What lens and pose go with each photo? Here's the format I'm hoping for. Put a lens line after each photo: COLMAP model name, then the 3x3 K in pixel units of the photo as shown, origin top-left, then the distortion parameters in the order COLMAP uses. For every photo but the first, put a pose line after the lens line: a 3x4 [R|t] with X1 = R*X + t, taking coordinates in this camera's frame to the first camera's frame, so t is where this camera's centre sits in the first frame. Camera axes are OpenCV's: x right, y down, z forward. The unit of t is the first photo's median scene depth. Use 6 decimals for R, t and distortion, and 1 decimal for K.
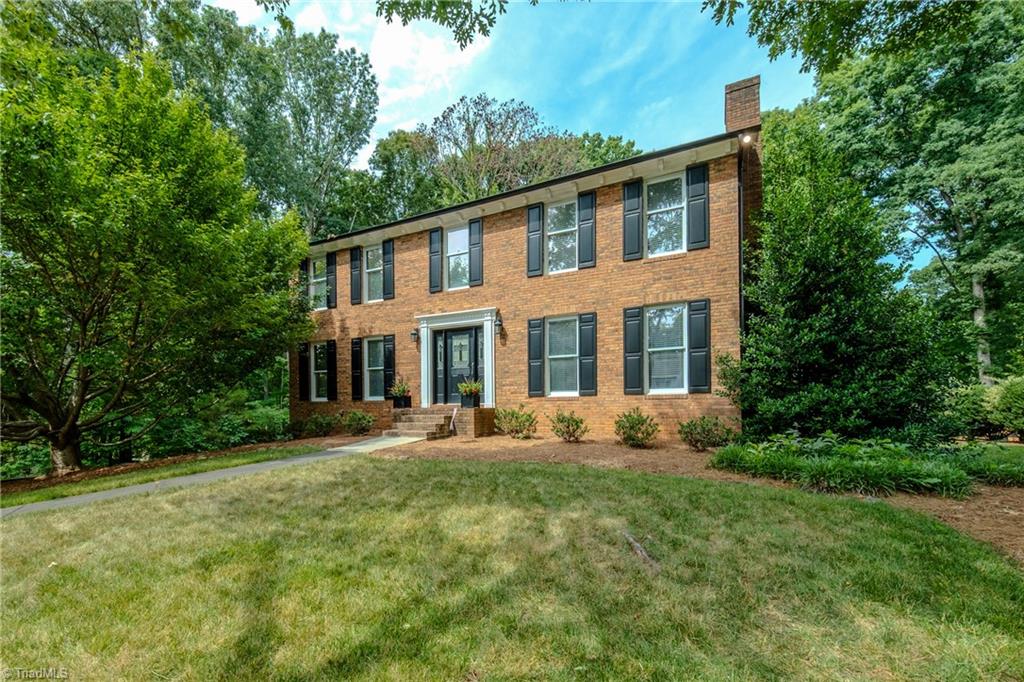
lens RADIAL K [[345.4, 0, 510.9], [0, 345.4, 333.4], [0, 0, 1]] dist [0.013929, -0.006167]
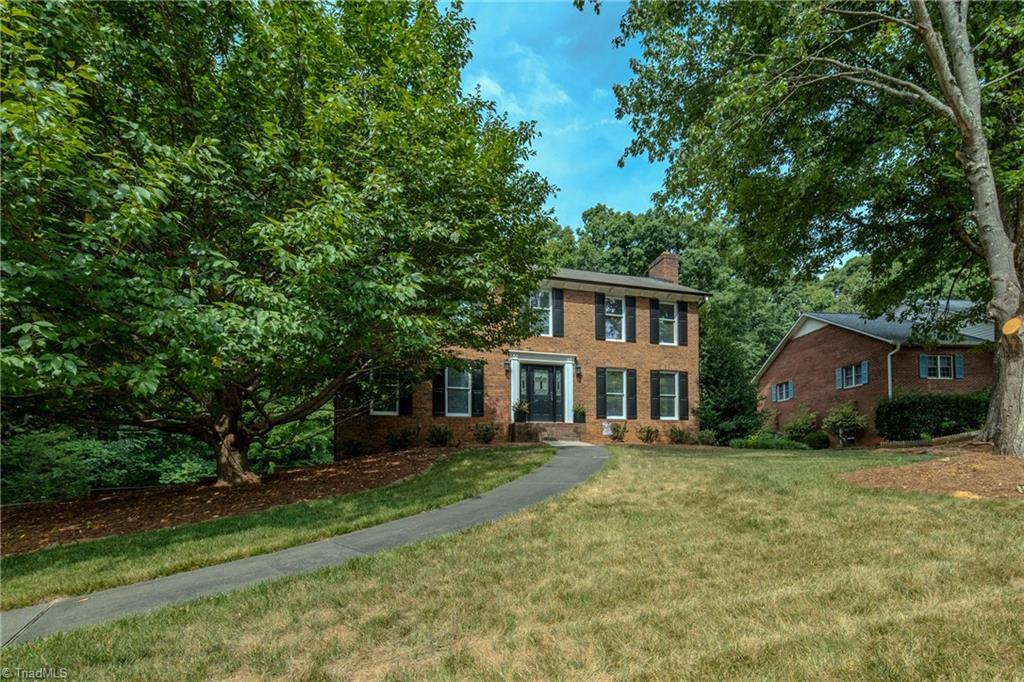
lens RADIAL K [[345.4, 0, 510.9], [0, 345.4, 333.4], [0, 0, 1]] dist [0.013929, -0.006167]
pose [[0.817557, 0.186900, 0.544674, -1.121323], [-0.130282, 0.981372, -0.141195, 0.078445], [-0.560917, 0.044474, 0.826677, -0.057866]]
